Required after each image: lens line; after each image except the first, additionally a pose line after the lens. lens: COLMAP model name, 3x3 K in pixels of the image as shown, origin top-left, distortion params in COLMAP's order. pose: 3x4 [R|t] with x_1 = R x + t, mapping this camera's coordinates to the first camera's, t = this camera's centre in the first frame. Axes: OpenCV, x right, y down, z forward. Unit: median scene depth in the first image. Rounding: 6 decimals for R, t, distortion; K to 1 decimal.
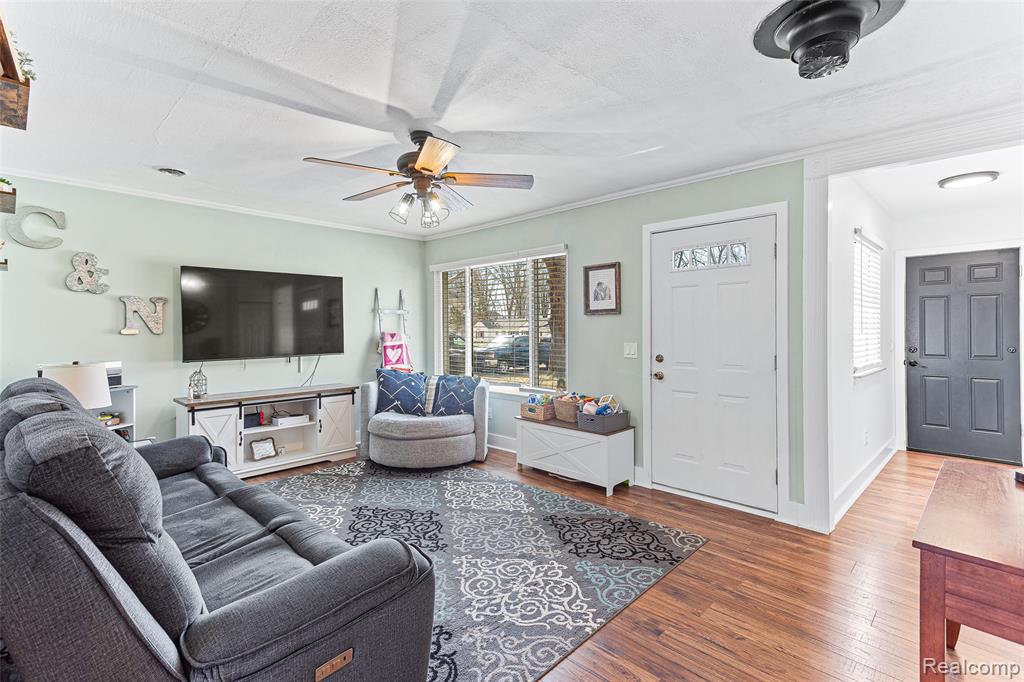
lens RADIAL K [[481.0, 0, 514.4], [0, 481.0, 327.4], [0, 0, 1]] dist [0.023896, 0.000076]
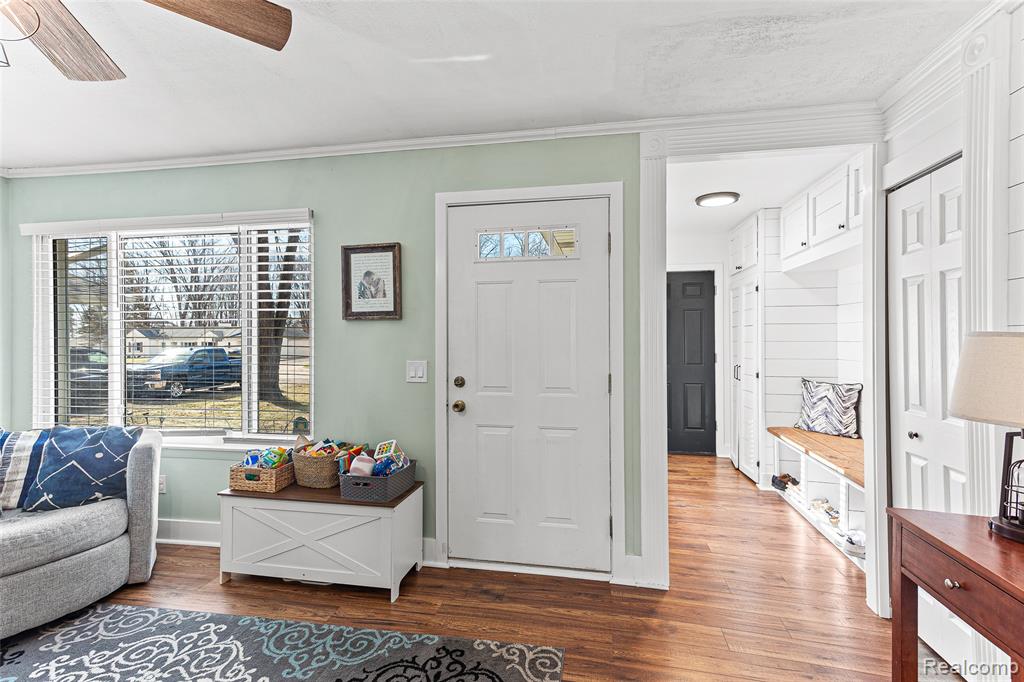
lens RADIAL K [[482.0, 0, 501.7], [0, 482.0, 336.2], [0, 0, 1]] dist [0.030764, 0.000435]
pose [[0.842174, 0.001883, 0.539202, -0.030835], [0.000049, 0.999994, -0.003569, -0.000927], [-0.539206, 0.003032, 0.842169, 0.339737]]
